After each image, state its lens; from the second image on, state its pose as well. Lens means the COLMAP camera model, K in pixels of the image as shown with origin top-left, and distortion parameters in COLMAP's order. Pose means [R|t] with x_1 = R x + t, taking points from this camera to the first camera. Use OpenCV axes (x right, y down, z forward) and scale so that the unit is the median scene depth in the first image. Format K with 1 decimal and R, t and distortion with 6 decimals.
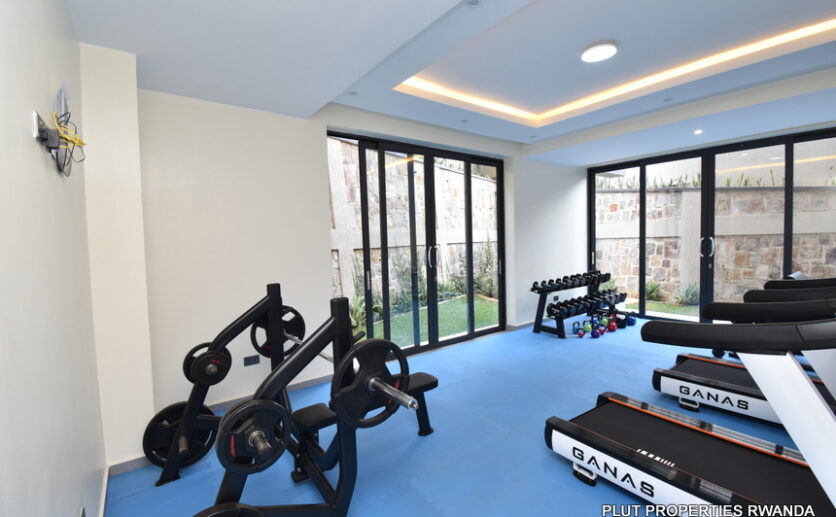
lens RADIAL K [[373.2, 0, 415.5], [0, 373.2, 258.6], [0, 0, 1]] dist [0.002264, -0.017959]
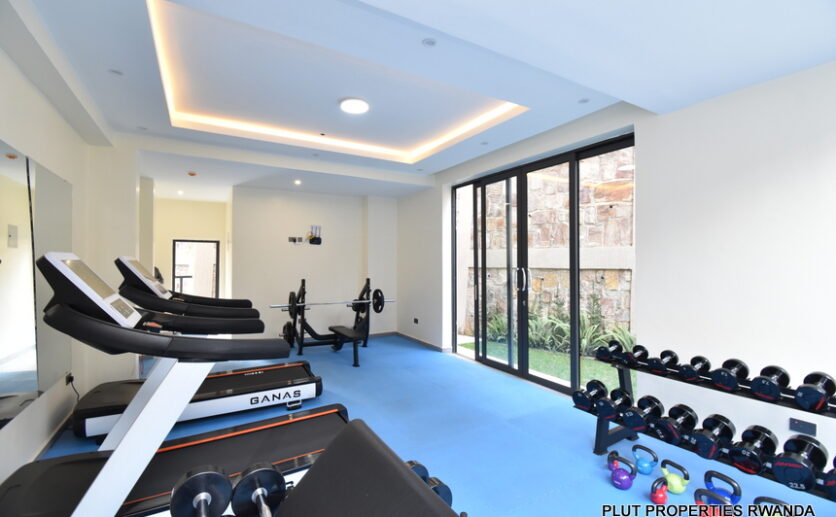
lens RADIAL K [[373.2, 0, 415.5], [0, 373.2, 258.6], [0, 0, 1]] dist [0.002264, -0.017959]
pose [[-0.106045, 0.017533, -0.994207, 1.047437], [-0.042704, 0.998842, 0.022169, -0.068787], [0.993444, 0.044807, -0.105173, 0.852288]]
